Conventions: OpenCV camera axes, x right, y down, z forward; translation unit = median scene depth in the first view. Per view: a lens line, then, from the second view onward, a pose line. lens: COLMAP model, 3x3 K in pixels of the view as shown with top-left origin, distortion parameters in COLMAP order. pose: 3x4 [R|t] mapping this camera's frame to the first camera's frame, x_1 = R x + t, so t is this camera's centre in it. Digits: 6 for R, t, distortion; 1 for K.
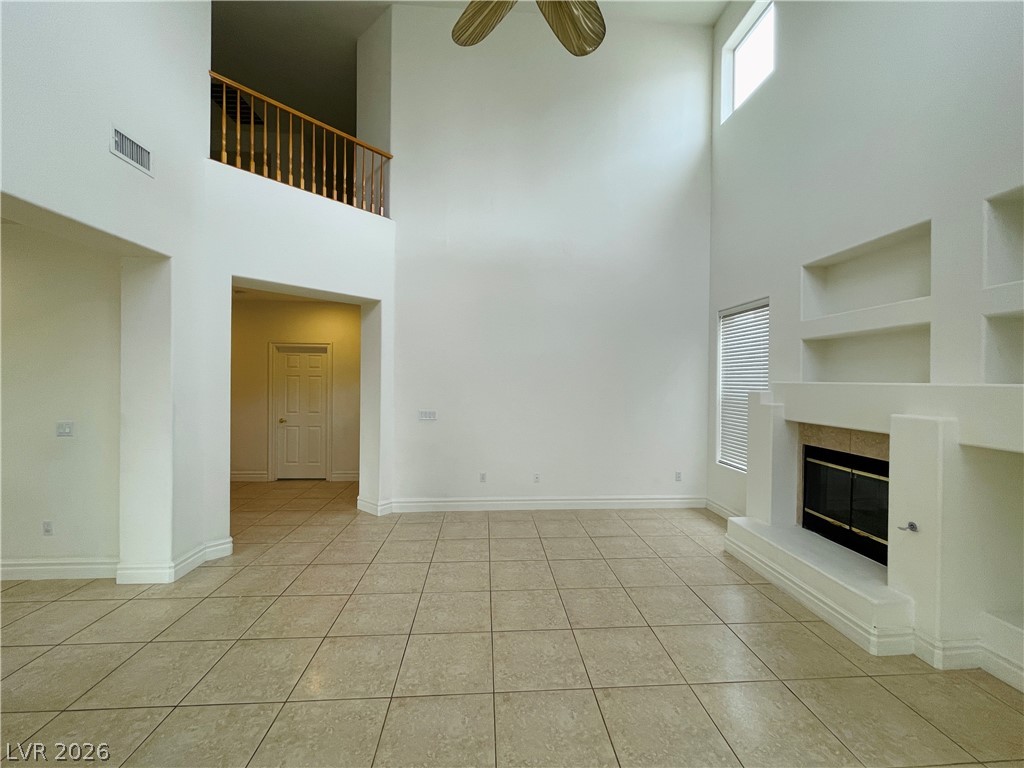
lens RADIAL K [[424.9, 0, 518.1], [0, 424.9, 381.9], [0, 0, 1]] dist [0.000519, -0.000044]
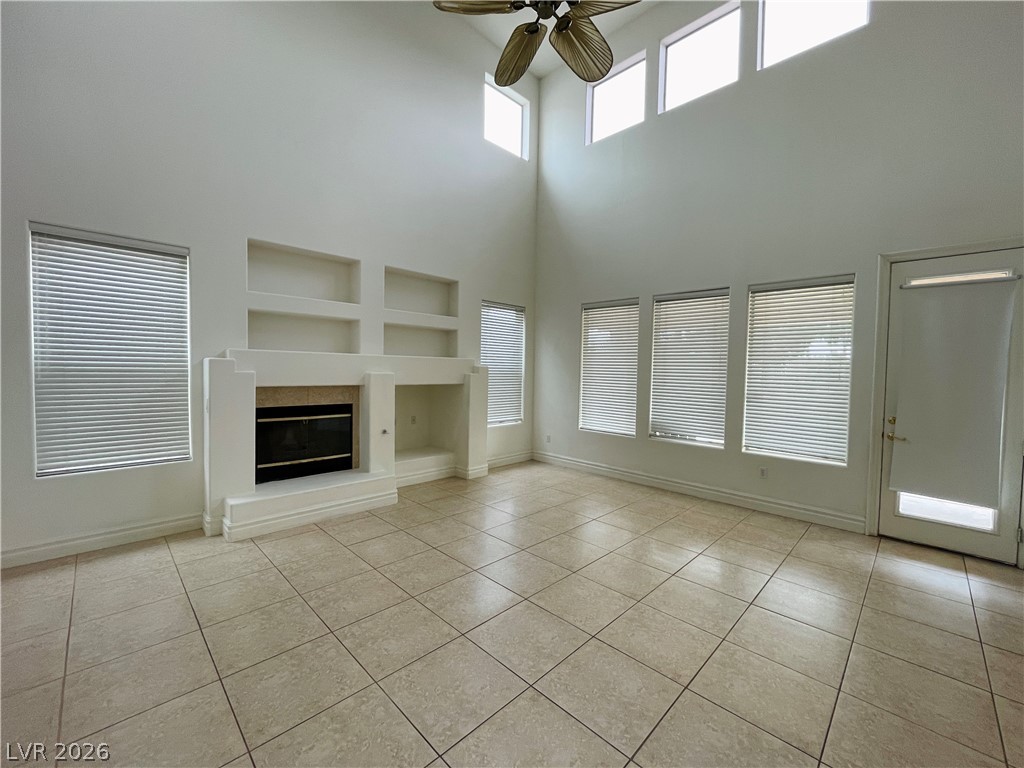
lens RADIAL K [[416.9, 0, 513.6], [0, 416.9, 383.2], [0, 0, 1]] dist [-0.001286, -0.000319]
pose [[-0.658371, -0.048788, 0.751111, -0.576895], [-0.022345, 0.998724, 0.045286, 0.022740], [-0.752362, 0.013031, -0.658621, 1.262703]]
